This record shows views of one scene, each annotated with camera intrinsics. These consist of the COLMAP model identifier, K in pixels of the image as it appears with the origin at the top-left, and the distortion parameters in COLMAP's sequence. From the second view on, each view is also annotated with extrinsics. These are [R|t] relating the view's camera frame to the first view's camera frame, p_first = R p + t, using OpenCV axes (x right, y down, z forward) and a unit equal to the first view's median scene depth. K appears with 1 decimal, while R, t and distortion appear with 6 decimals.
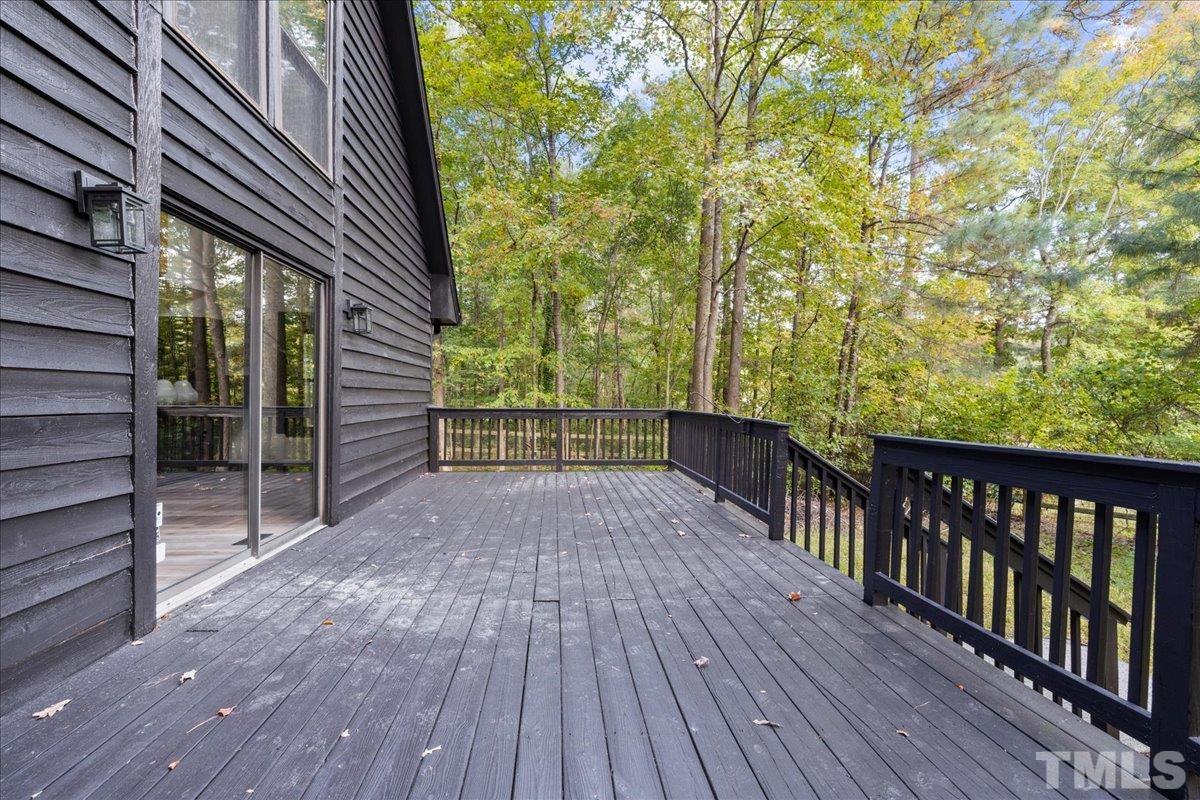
lens RADIAL K [[506.4, 0, 597.9], [0, 506.4, 397.3], [0, 0, 1]] dist [0.001388, -0.000083]
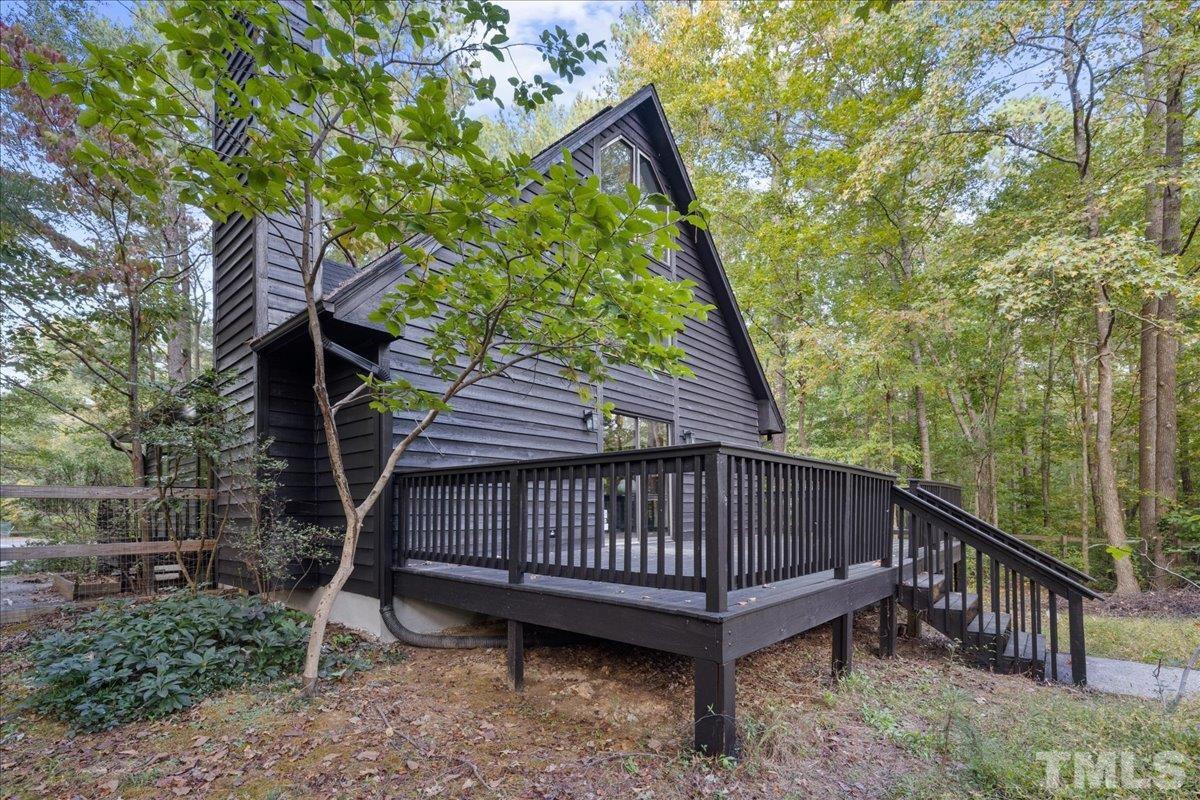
lens RADIAL K [[506.4, 0, 597.9], [0, 506.4, 397.3], [0, 0, 1]] dist [0.001388, -0.000083]
pose [[0.684010, -0.156836, -0.712414, 0.989258], [0.003648, 0.977338, -0.211656, 0.142492], [0.729464, 0.142176, 0.669080, -0.825629]]
